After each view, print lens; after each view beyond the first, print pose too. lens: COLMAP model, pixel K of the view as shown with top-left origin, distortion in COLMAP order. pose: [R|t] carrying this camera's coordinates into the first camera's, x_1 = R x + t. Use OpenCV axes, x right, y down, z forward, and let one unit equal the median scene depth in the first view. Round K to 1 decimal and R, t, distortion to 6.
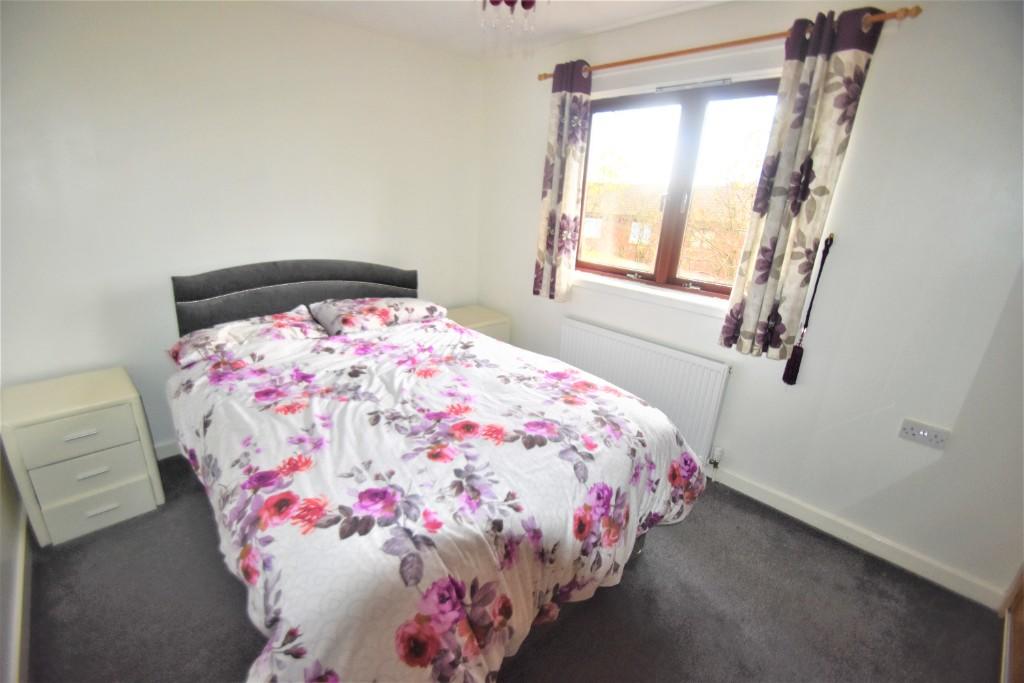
lens RADIAL K [[454.3, 0, 494.6], [0, 454.3, 346.1], [0, 0, 1]] dist [0.011551, -0.015022]
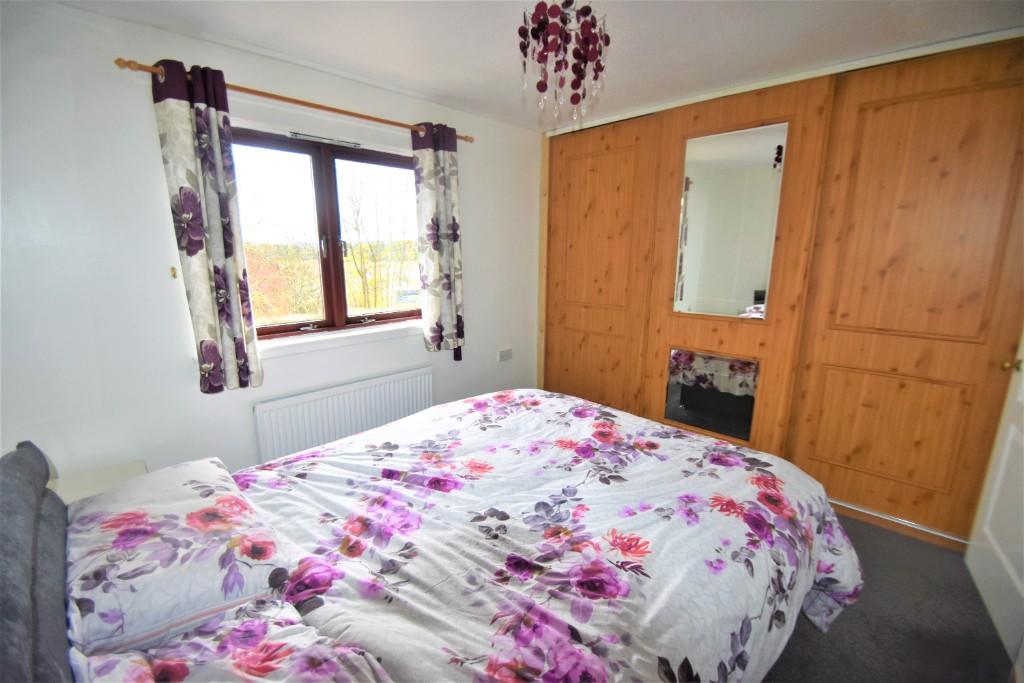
lens RADIAL K [[454.3, 0, 494.6], [0, 454.3, 346.1], [0, 0, 1]] dist [0.011551, -0.015022]
pose [[-0.057388, -0.244790, 0.967876, -0.910266], [0.328250, 0.910947, 0.249855, -0.336631], [-0.942846, 0.332044, 0.028075, 0.940135]]
